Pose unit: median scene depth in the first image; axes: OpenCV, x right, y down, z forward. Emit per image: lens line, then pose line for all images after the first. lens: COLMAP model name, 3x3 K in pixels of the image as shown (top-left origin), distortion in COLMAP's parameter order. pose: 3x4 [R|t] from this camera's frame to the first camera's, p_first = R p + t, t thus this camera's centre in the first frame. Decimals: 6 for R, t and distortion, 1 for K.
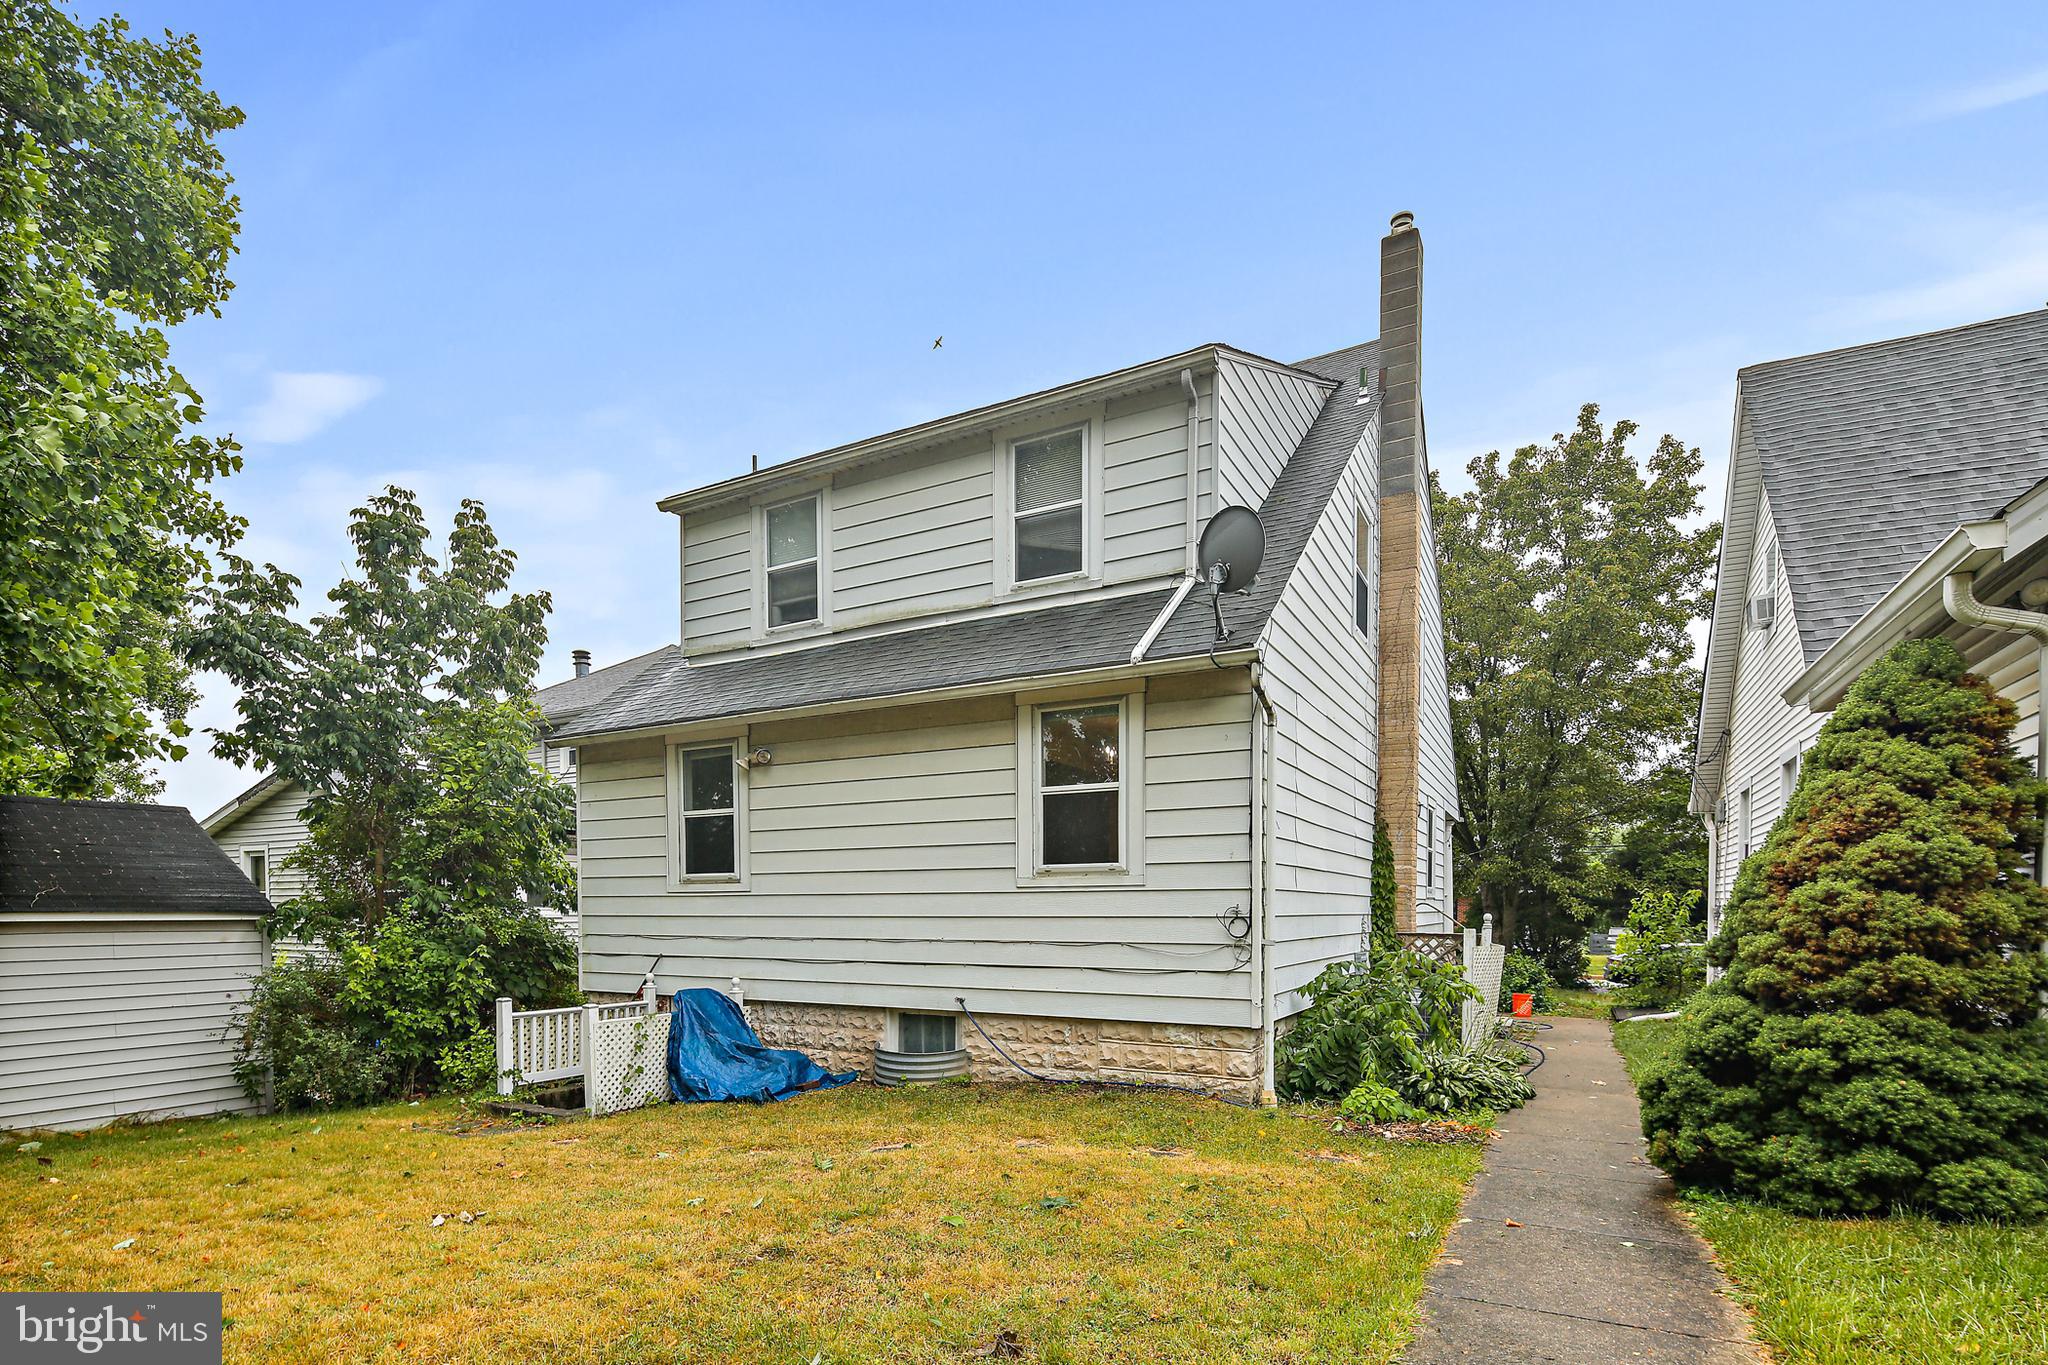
lens RADIAL K [[979.4, 0, 1019.4], [0, 979.4, 657.4], [0, 0, 1]] dist [0.001904, -0.000324]
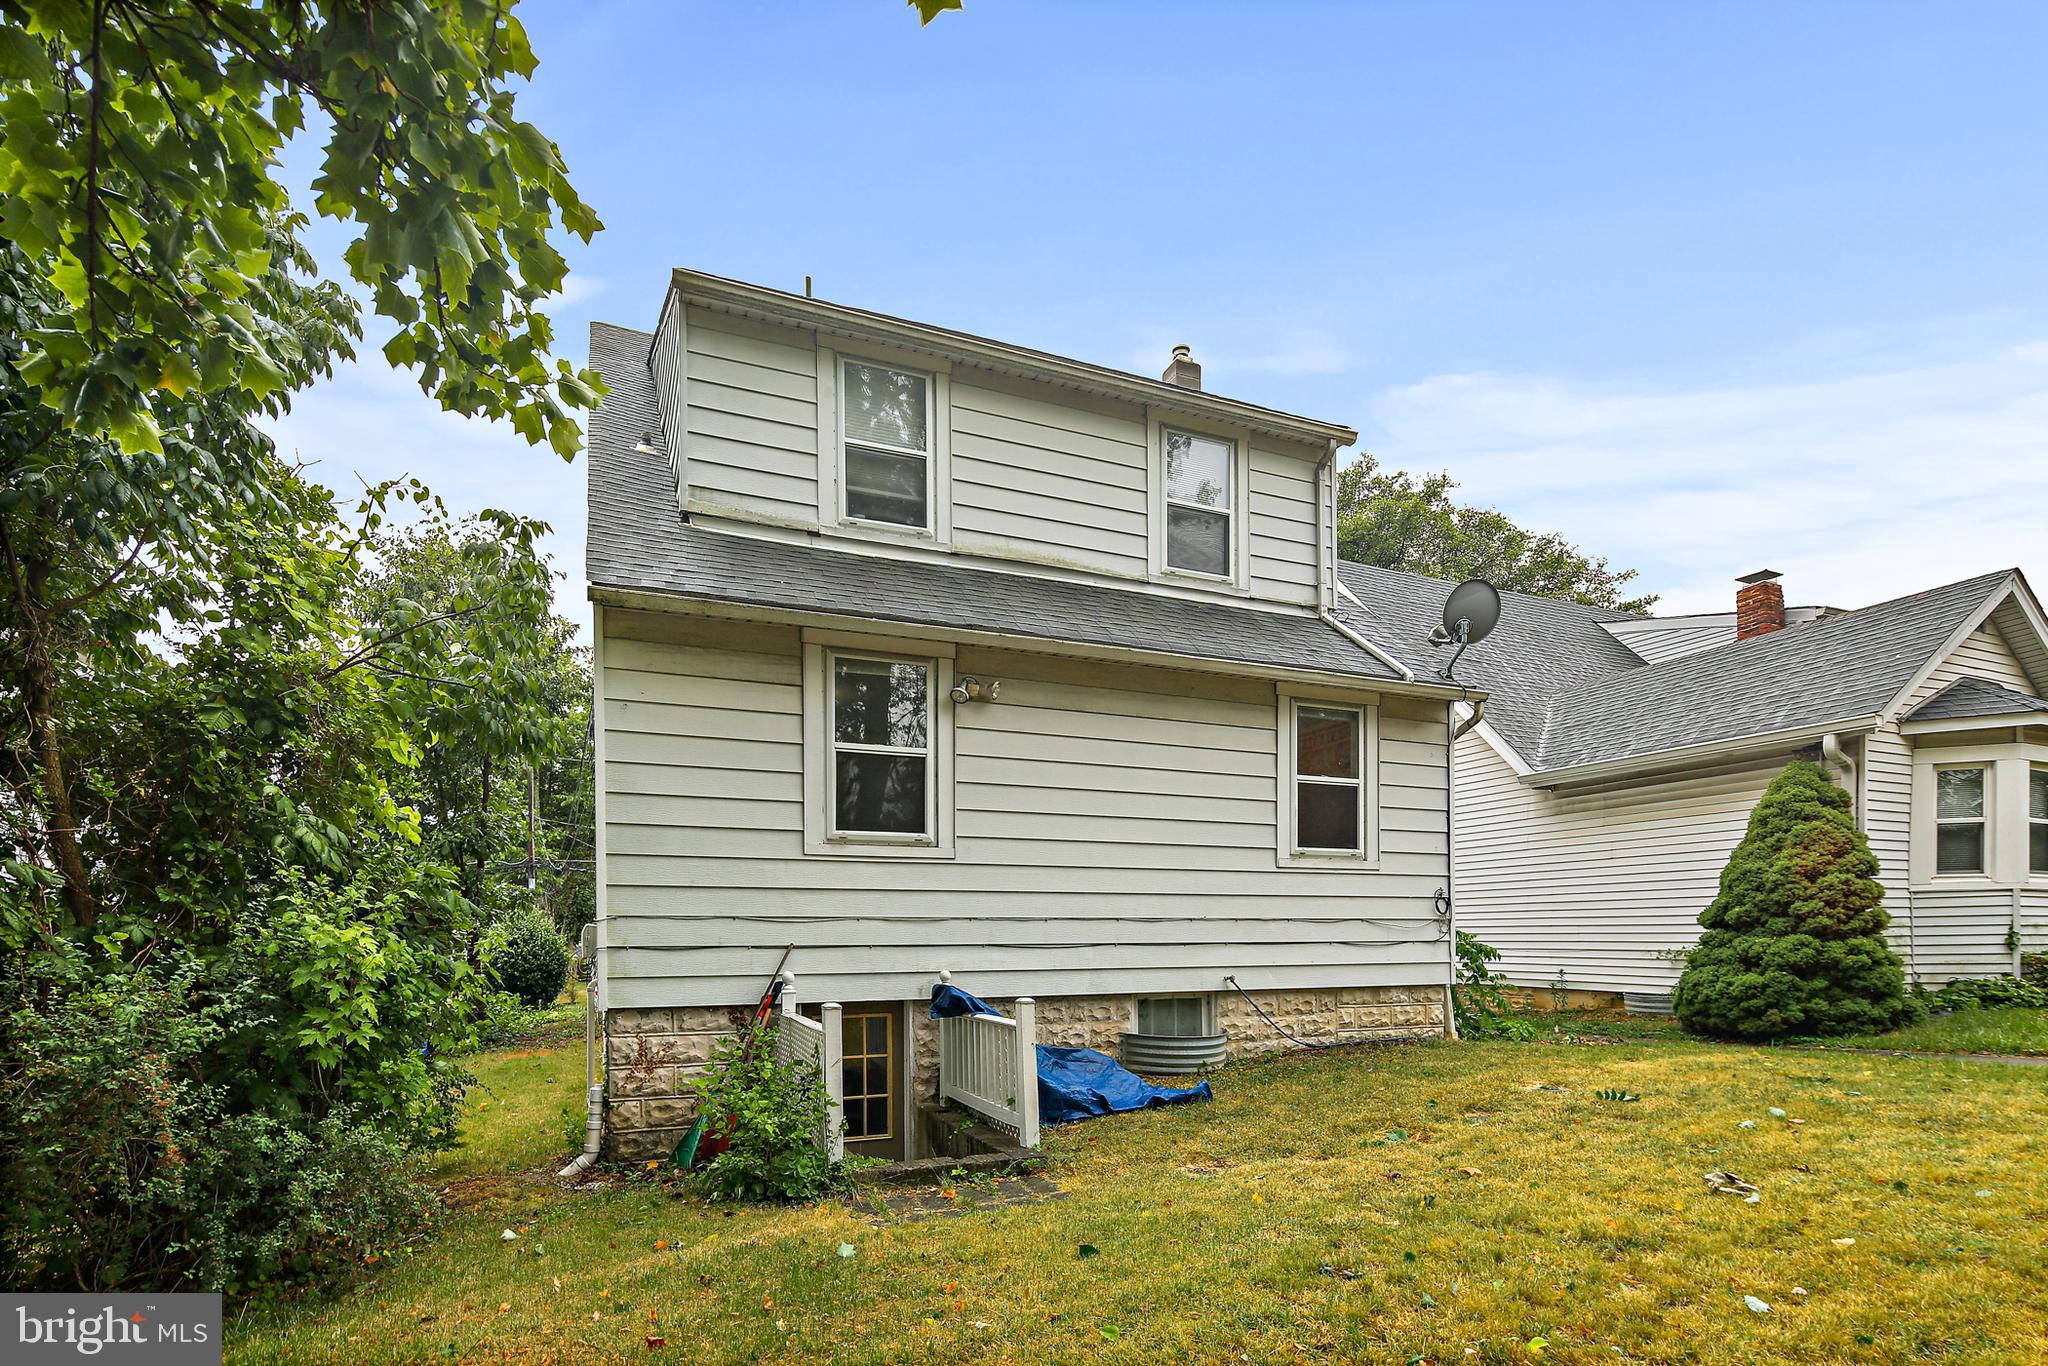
lens RADIAL K [[988.9, 0, 1020.5], [0, 988.9, 686.7], [0, 0, 1]] dist [0.001130, -0.000147]
pose [[0.616248, 0.193748, 0.763348, -1.006250], [-0.191013, 0.977096, -0.093796, 0.198243], [-0.764037, -0.088008, 0.639142, 0.556551]]
